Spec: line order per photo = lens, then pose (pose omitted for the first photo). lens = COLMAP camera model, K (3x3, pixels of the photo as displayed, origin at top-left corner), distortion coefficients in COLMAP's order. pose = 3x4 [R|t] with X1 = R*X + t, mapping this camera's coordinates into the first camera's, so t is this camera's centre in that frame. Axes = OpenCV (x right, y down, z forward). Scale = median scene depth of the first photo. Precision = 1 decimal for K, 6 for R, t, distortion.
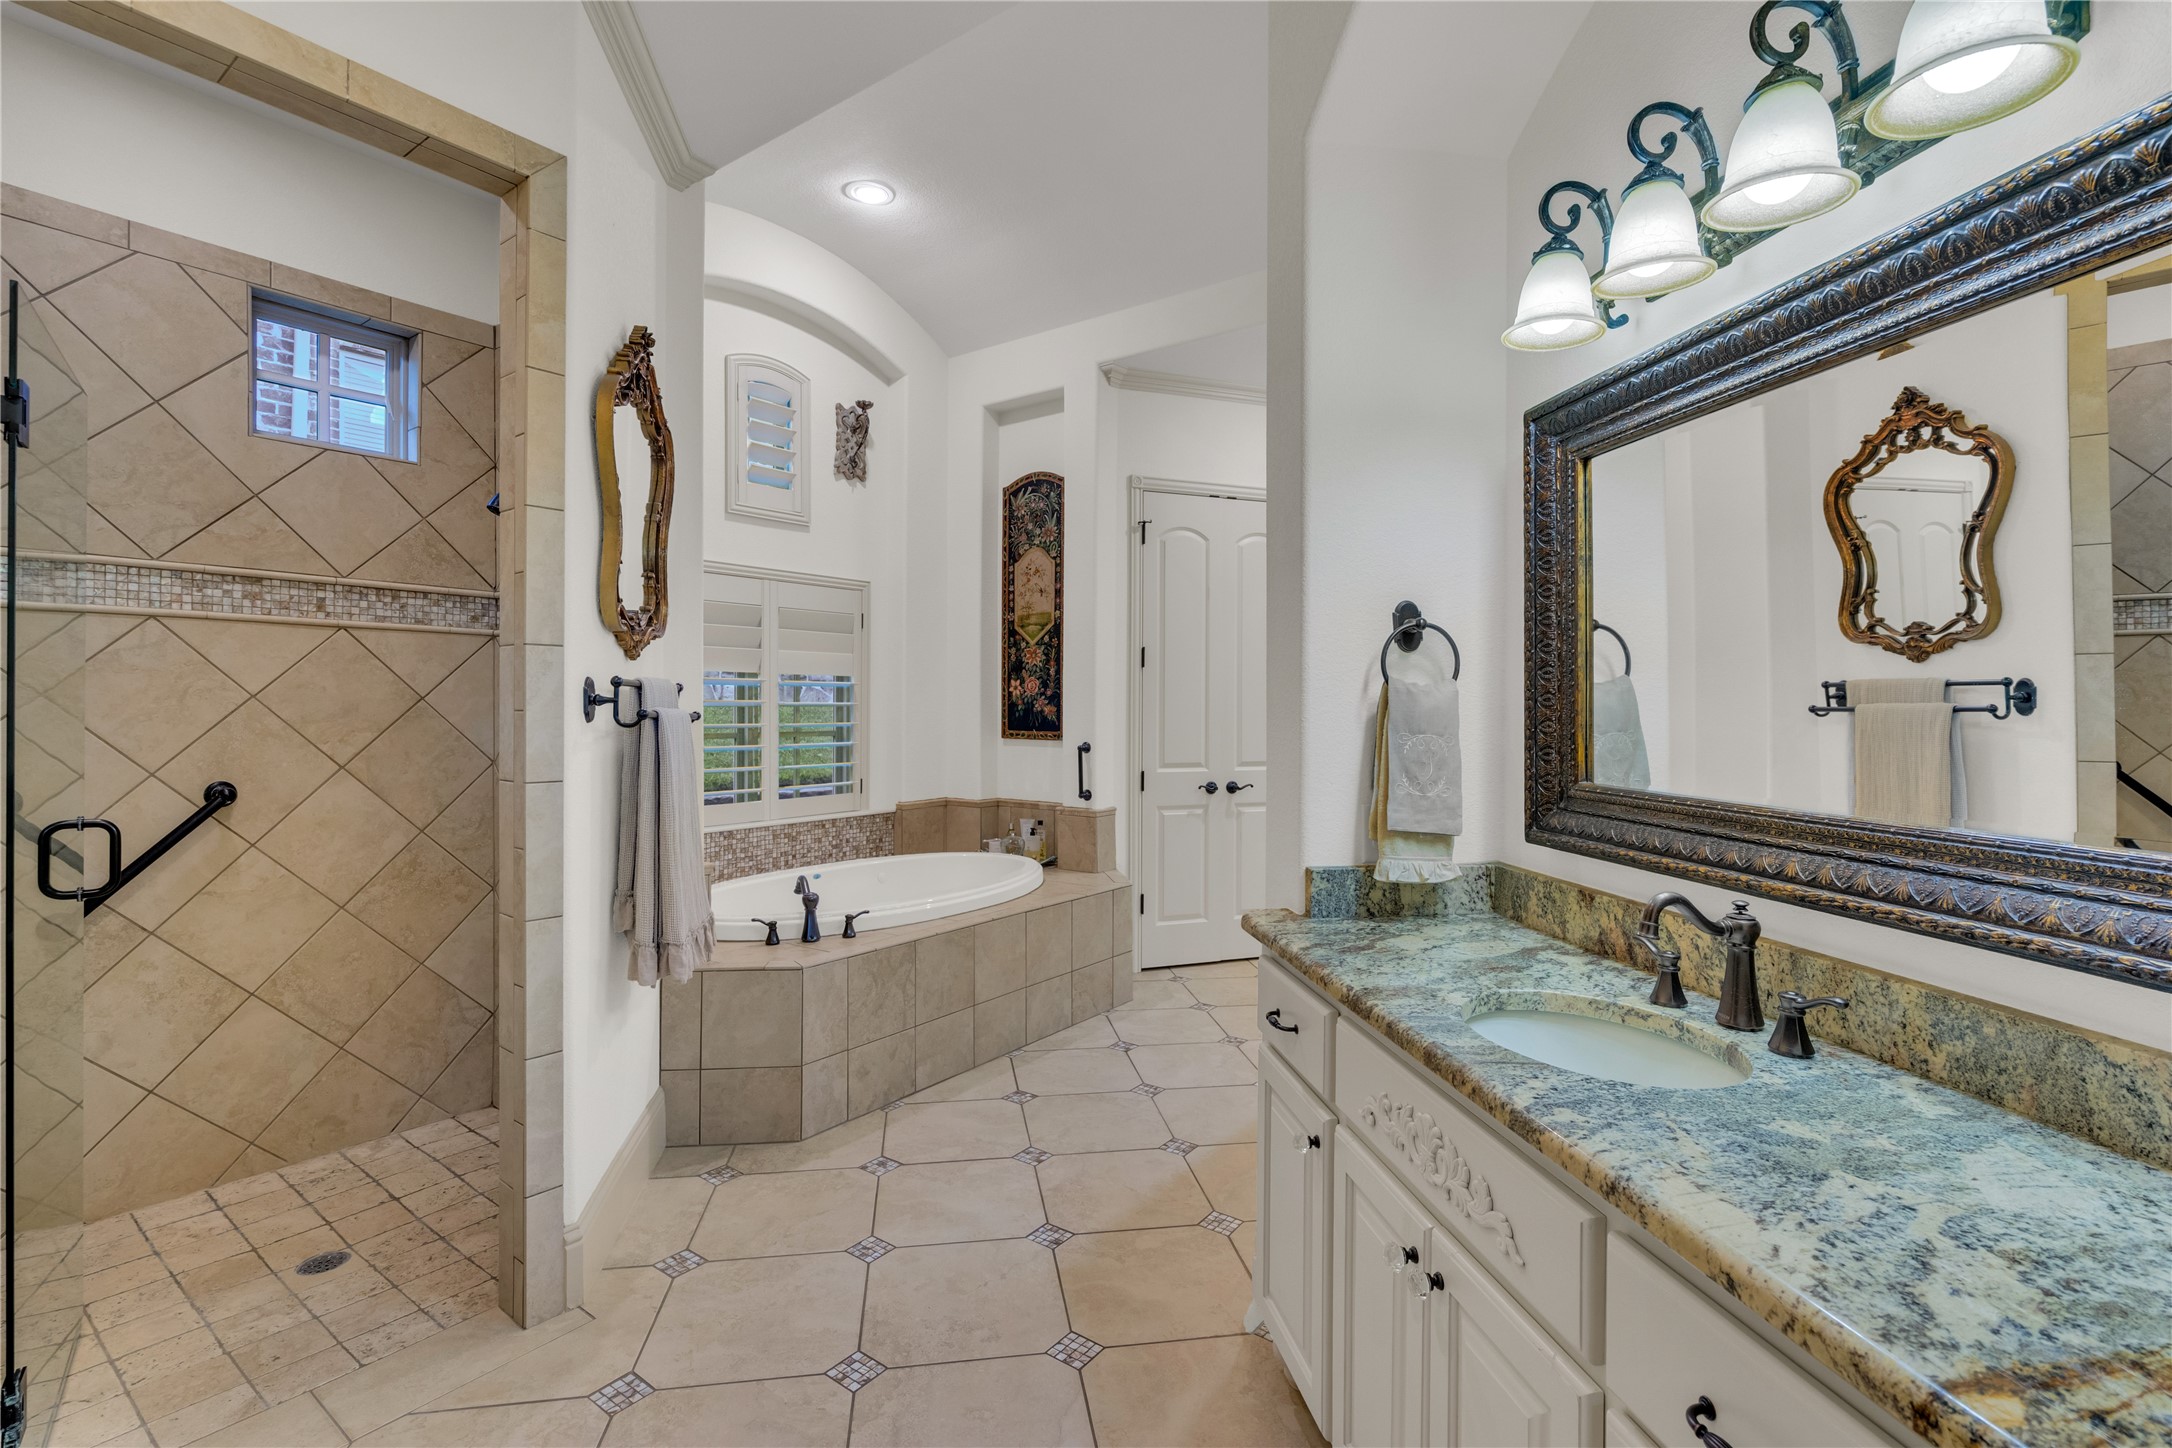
lens RADIAL K [[989.4, 0, 1081.2], [0, 989.4, 708.9], [0, 0, 1]] dist [-0.000682, 0.000082]
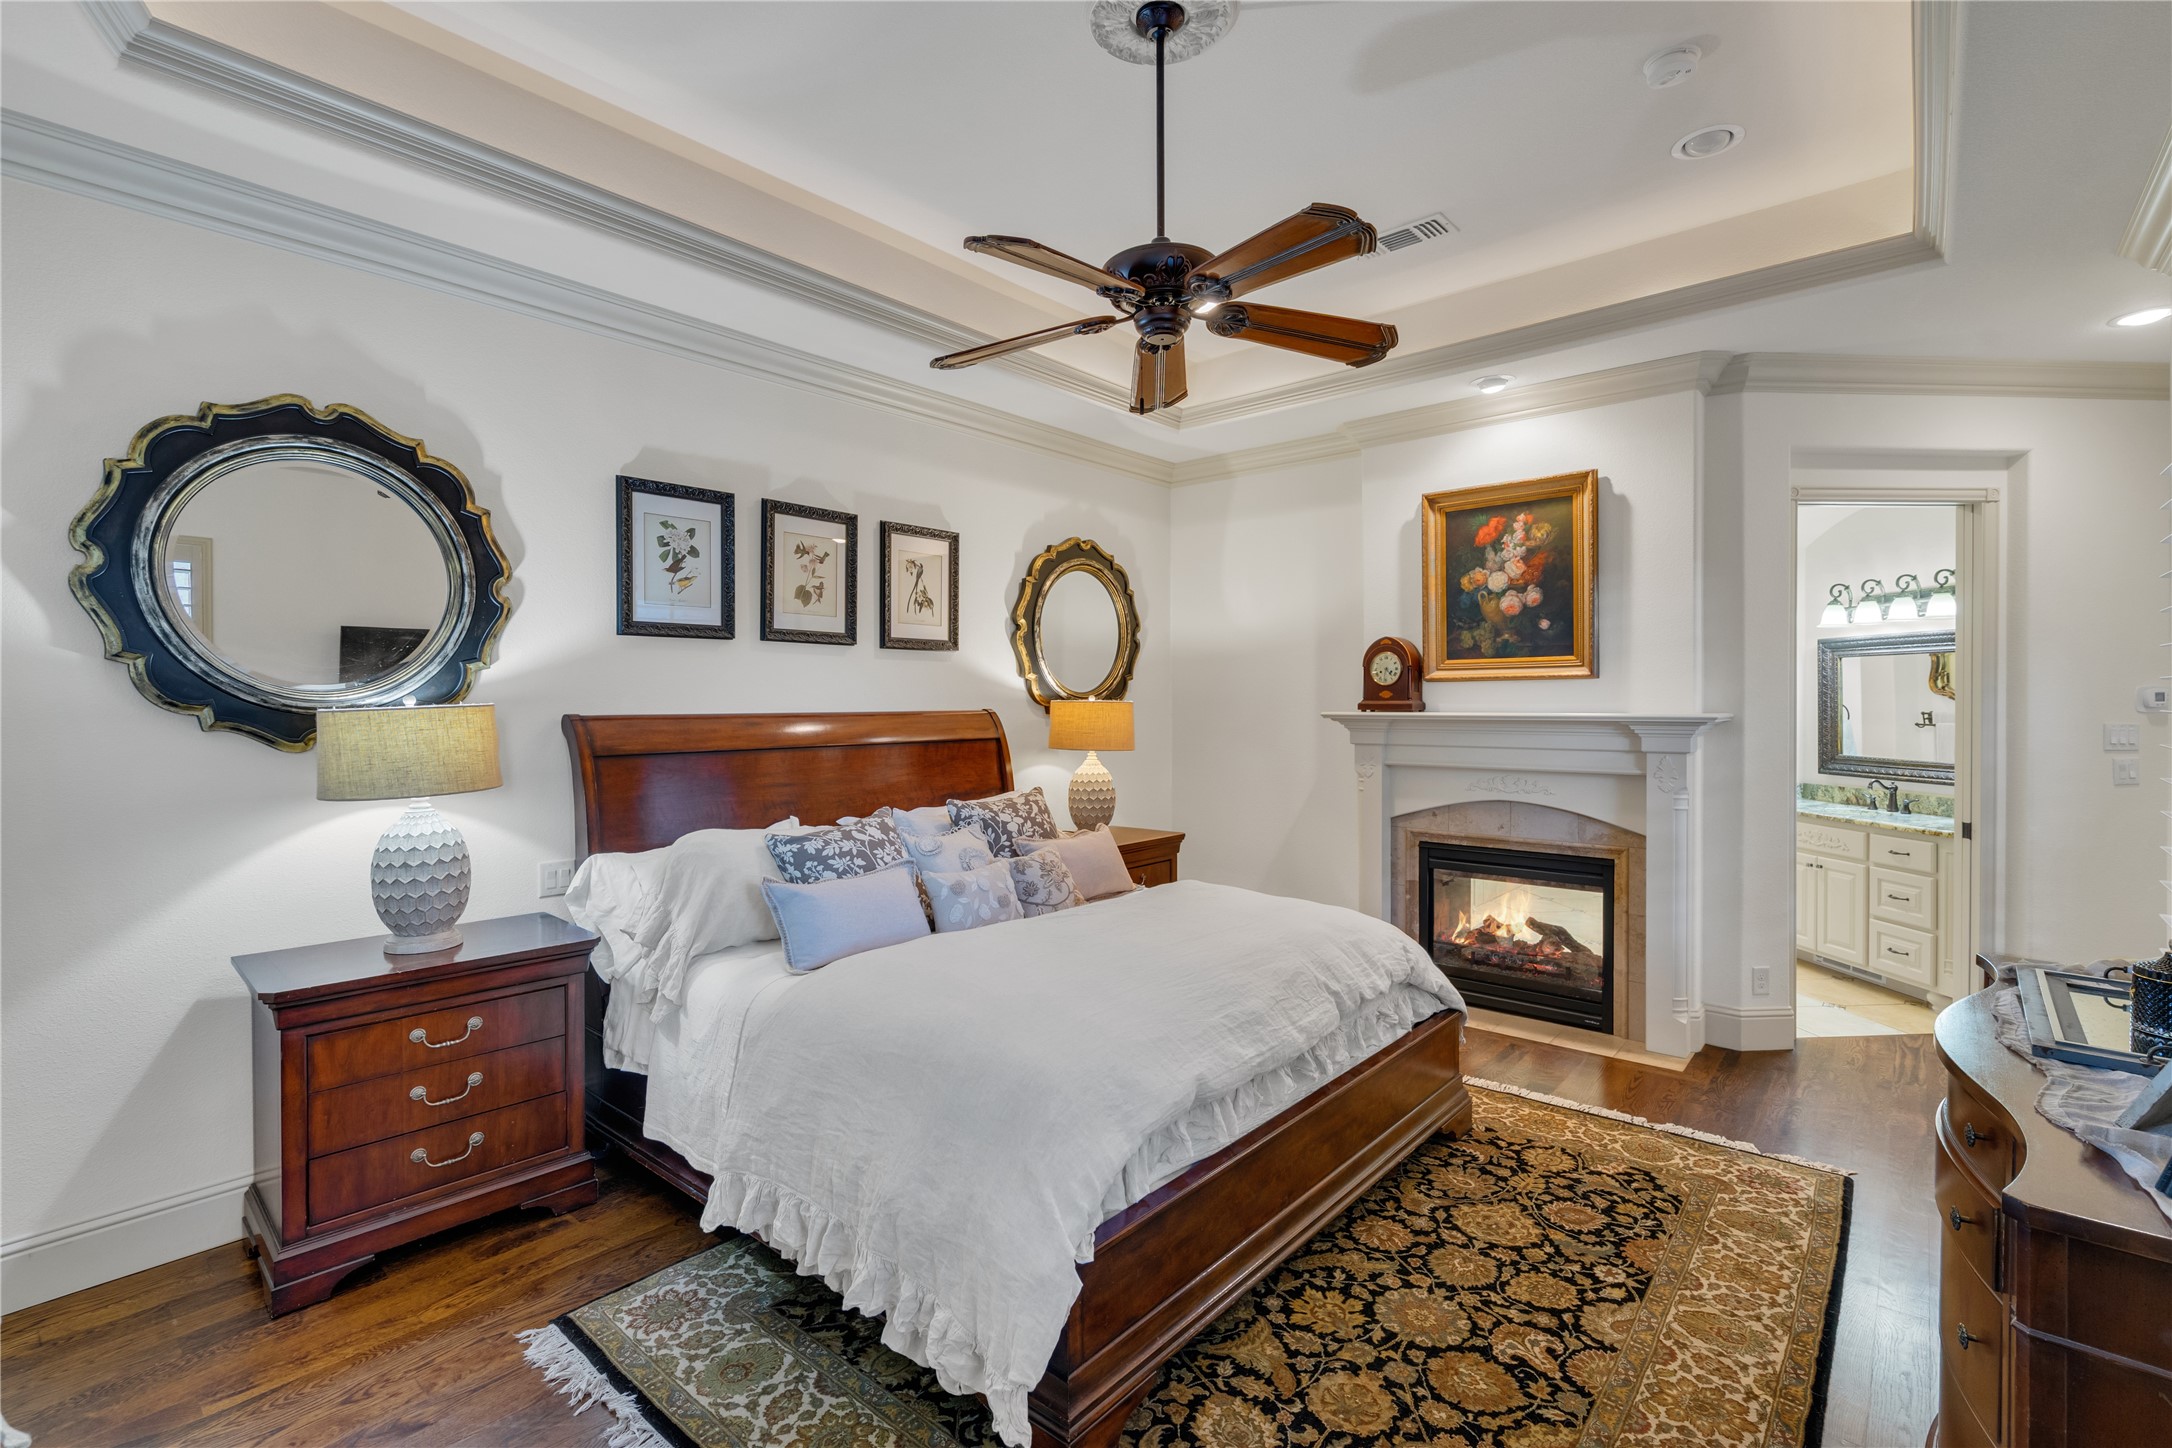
lens RADIAL K [[989.4, 0, 1085.7], [0, 989.4, 712.4], [0, 0, 1]] dist [-0.000682, 0.000082]
pose [[0.997797, -0.005458, -0.066119, -1.876342], [0.005723, 0.999976, 0.003814, -0.098232], [0.066097, -0.004184, 0.997804, -2.588951]]
